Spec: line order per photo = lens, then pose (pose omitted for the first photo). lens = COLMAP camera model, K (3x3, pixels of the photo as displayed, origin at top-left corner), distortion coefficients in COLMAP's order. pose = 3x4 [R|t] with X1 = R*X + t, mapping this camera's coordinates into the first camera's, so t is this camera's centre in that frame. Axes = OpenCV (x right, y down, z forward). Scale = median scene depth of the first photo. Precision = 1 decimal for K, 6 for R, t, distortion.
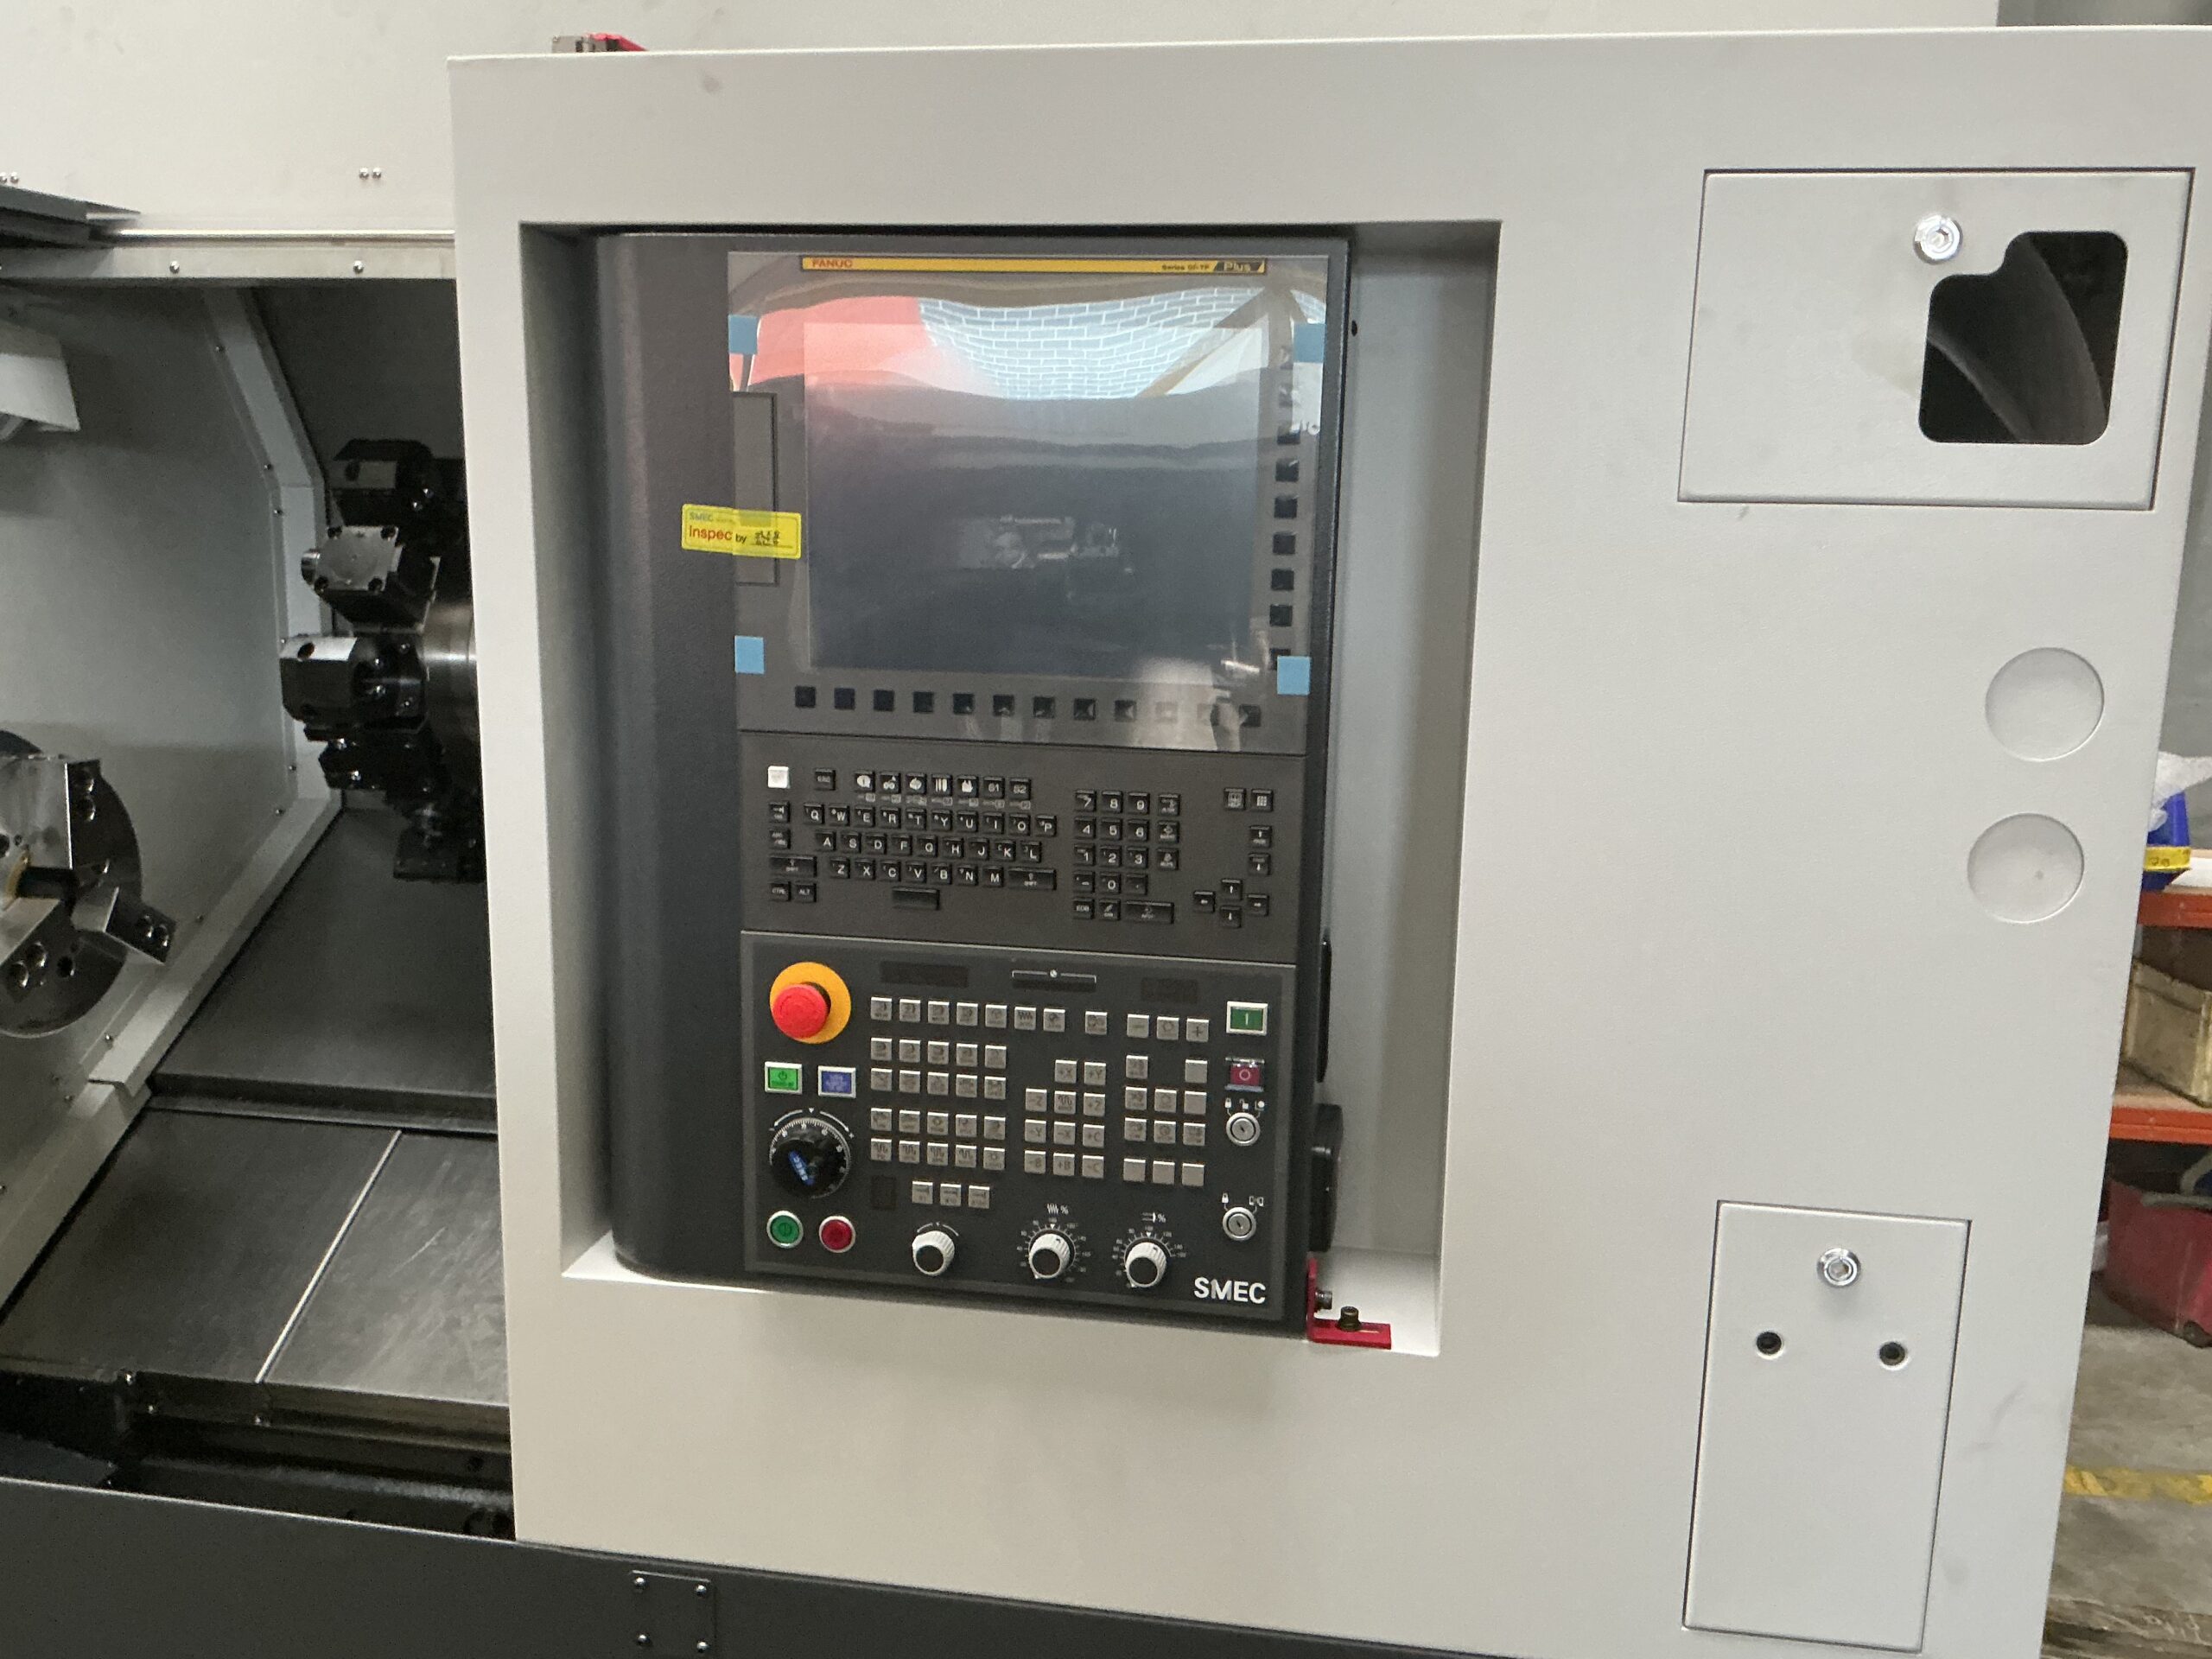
lens RADIAL K [[1829.5, 0, 1121.1], [0, 1829.5, 829.2], [0, 0, 1]] dist [0.109940, -0.197740]
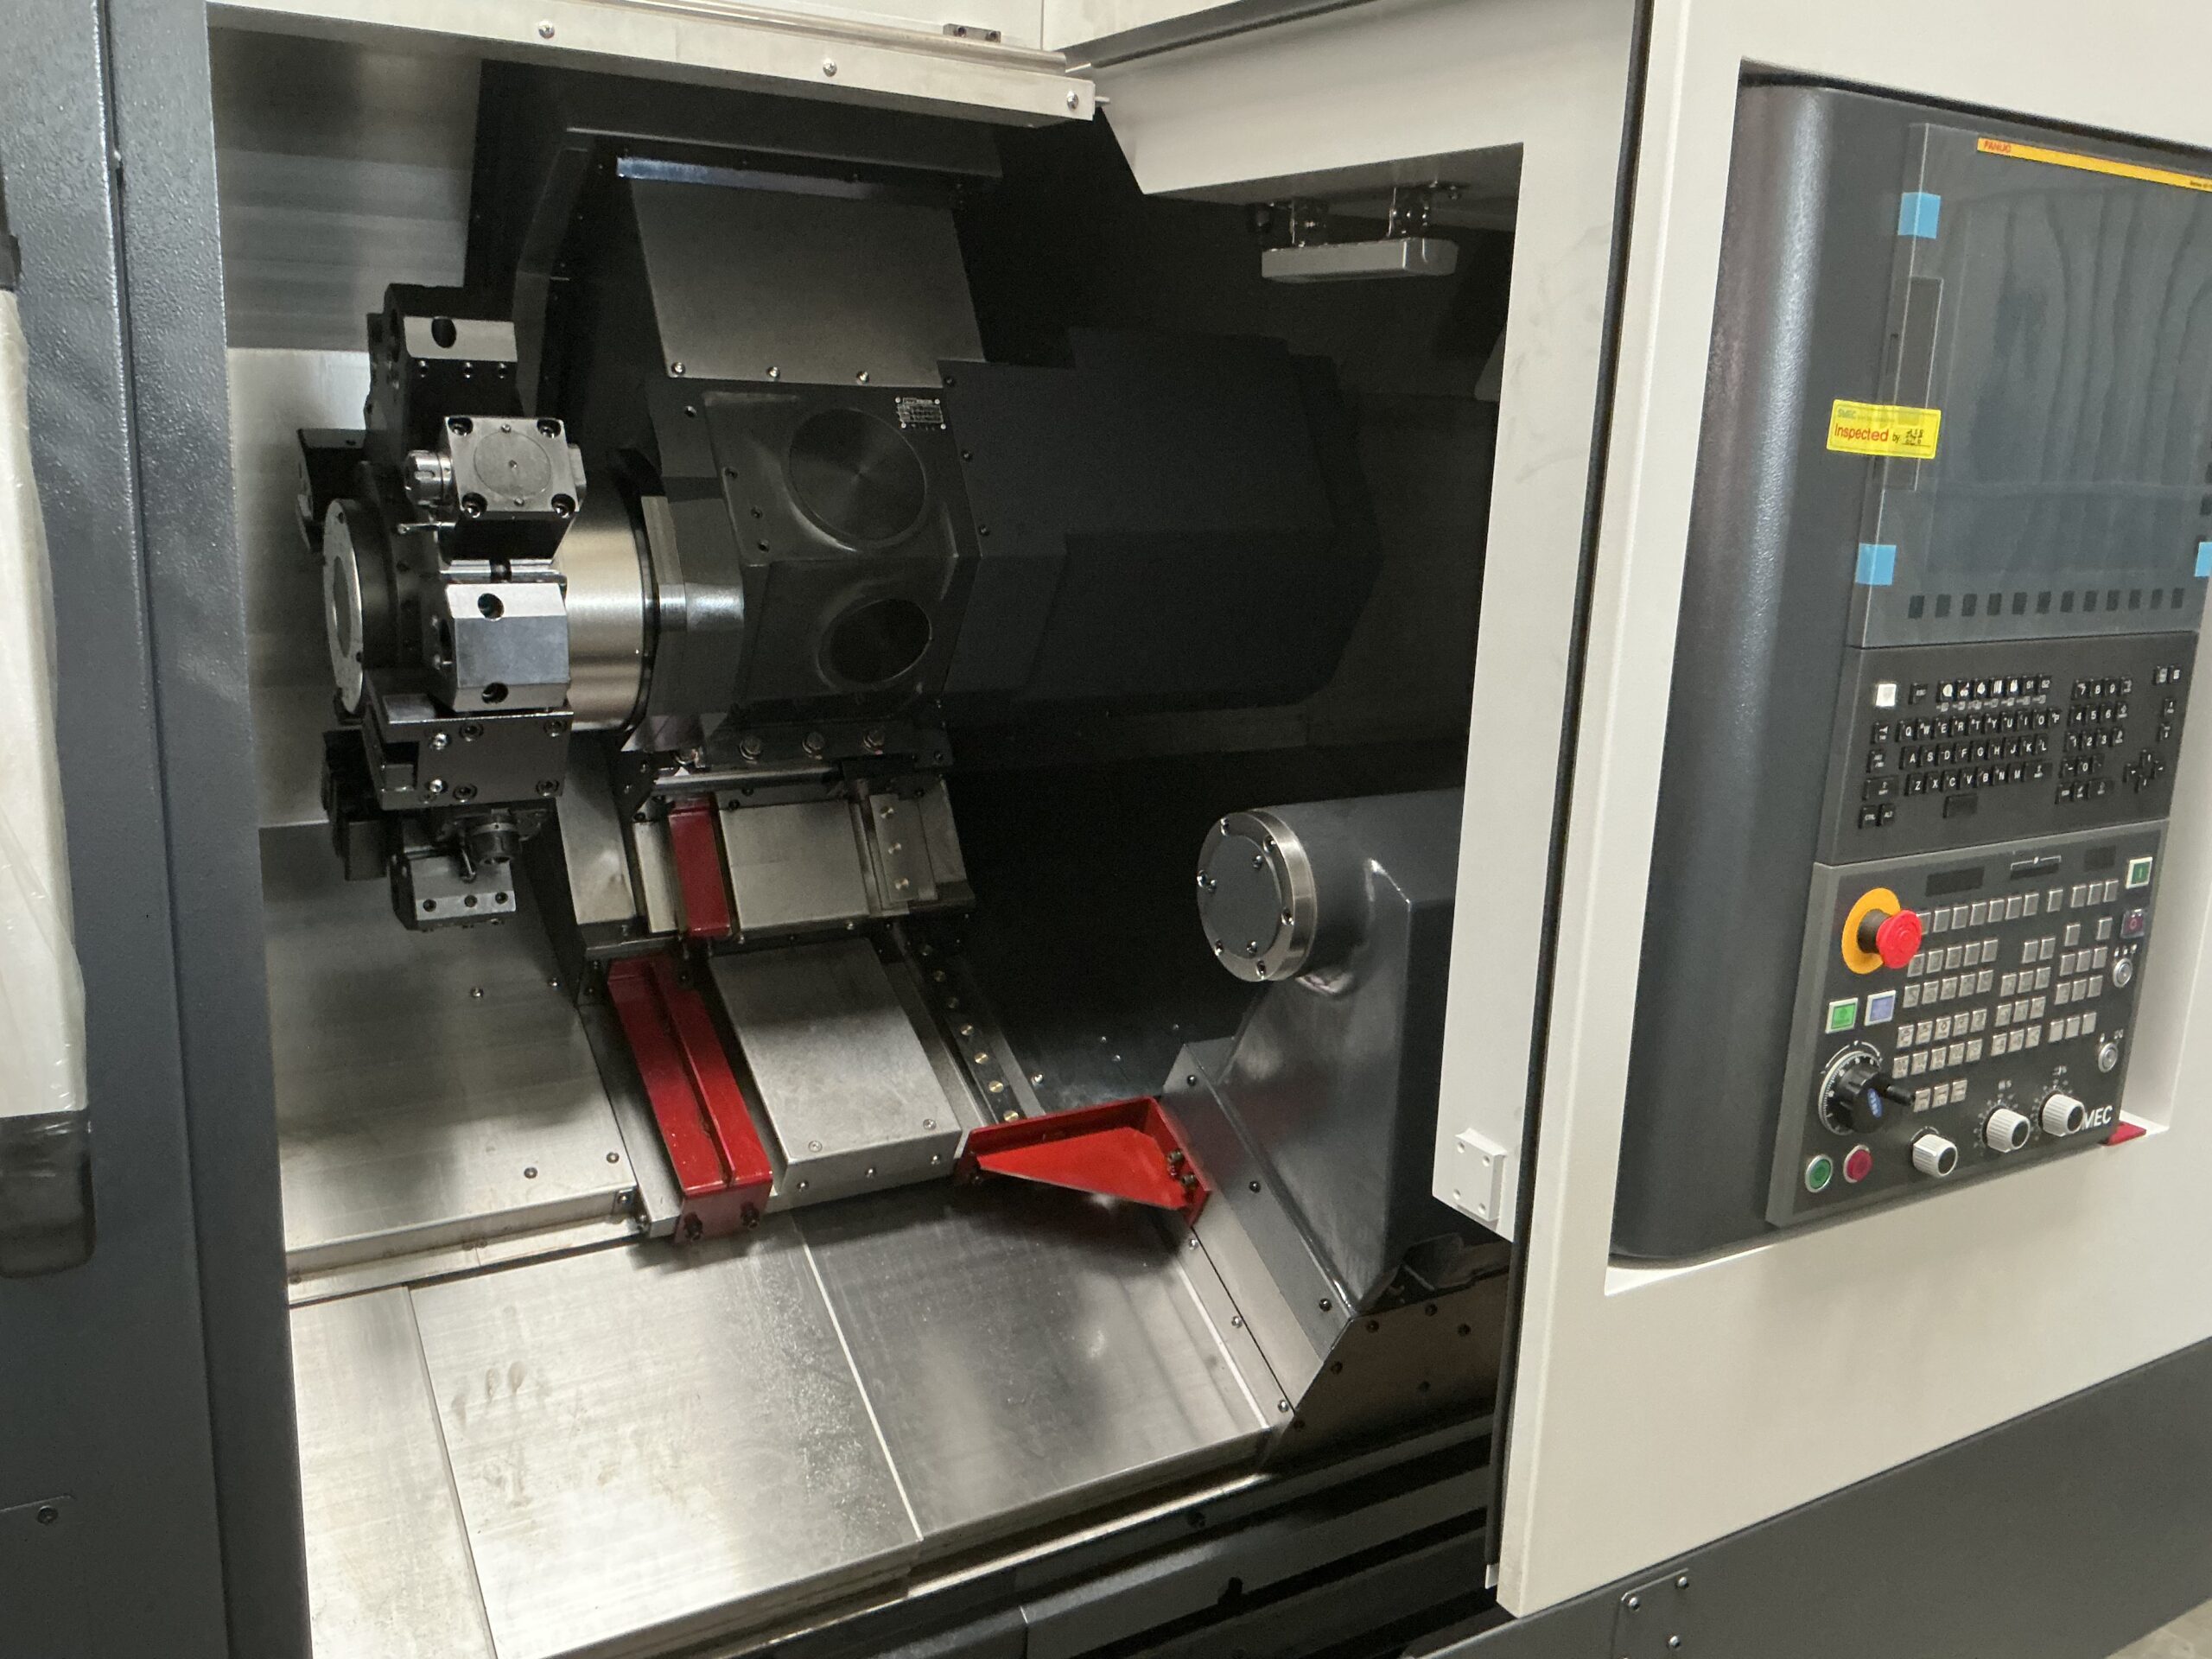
lens RADIAL K [[1829.5, 0, 1073.8], [0, 1829.5, 818.8], [0, 0, 1]] dist [0.109940, -0.197740]
pose [[0.759638, -0.132601, 0.636685, -1.093868], [0.098002, 0.991154, 0.089497, -0.089751], [-0.642920, -0.005589, 0.765913, 0.537081]]
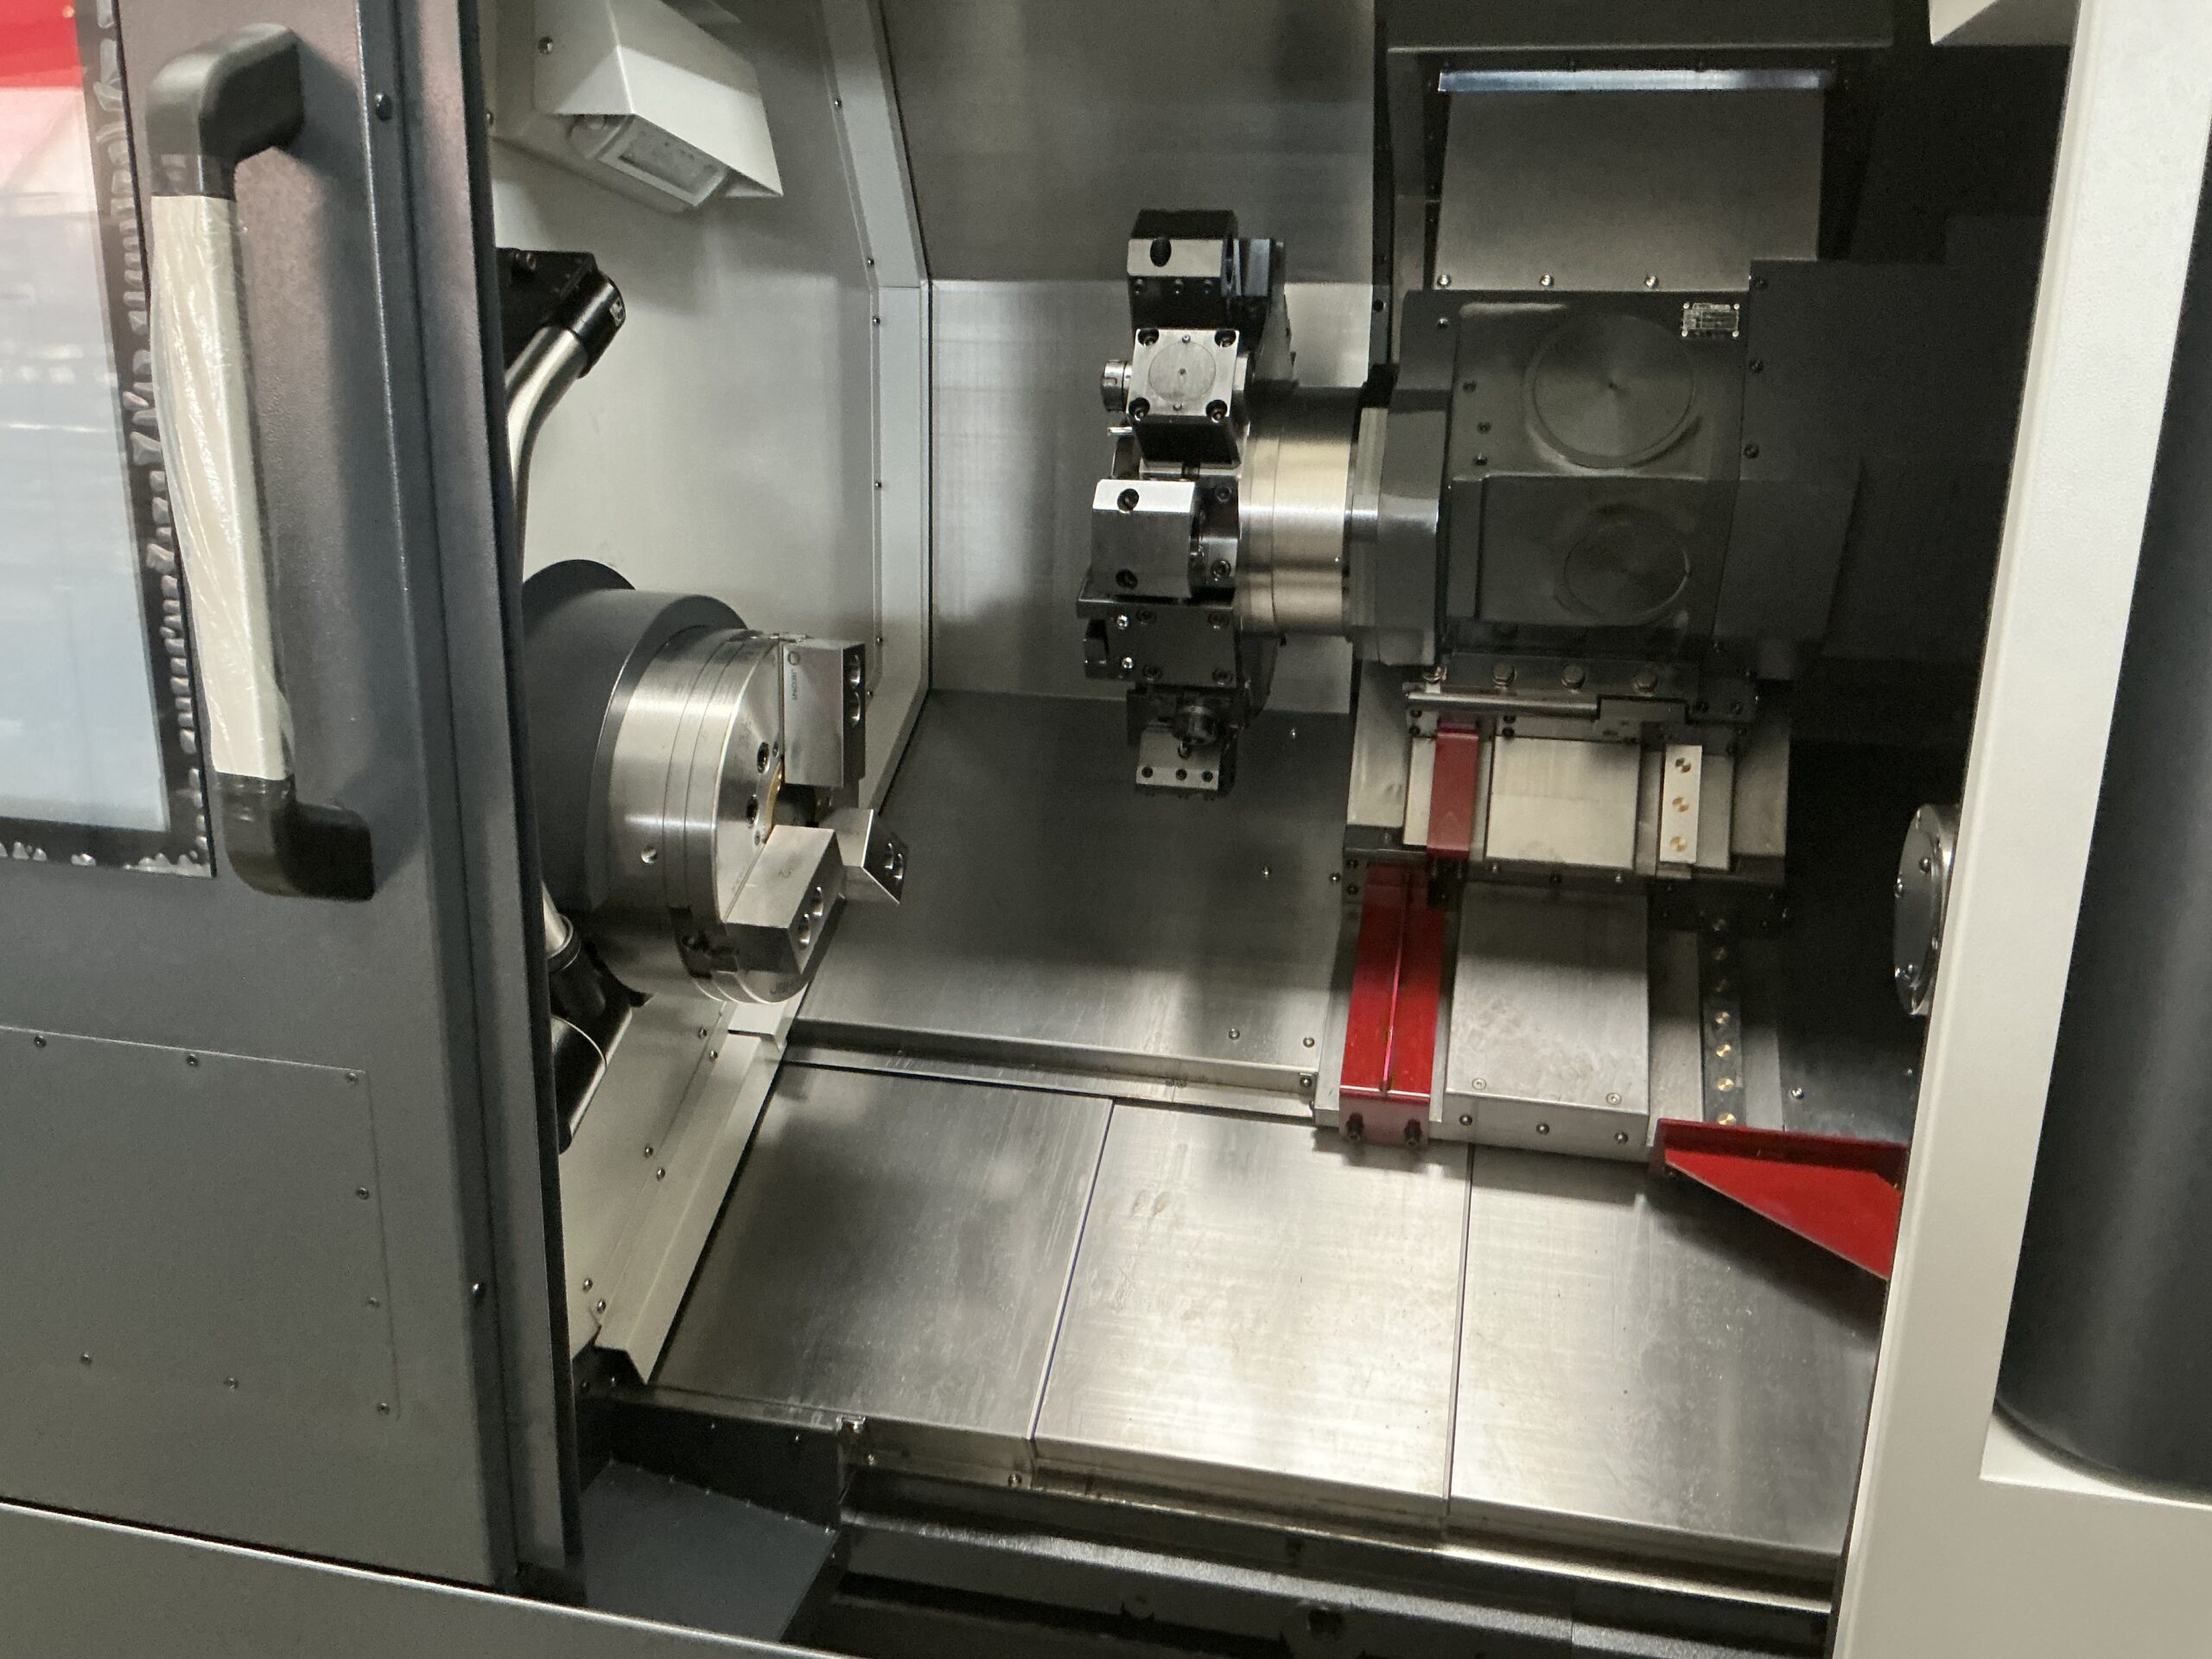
lens RADIAL K [[1829.5, 0, 1113.9], [0, 1829.5, 824.0], [0, 0, 1]] dist [0.109940, -0.197740]
pose [[0.998661, 0.017752, -0.048600, -0.621812], [-0.013840, 0.996725, 0.079668, -0.037169], [0.049855, -0.078889, 0.995636, 0.385257]]
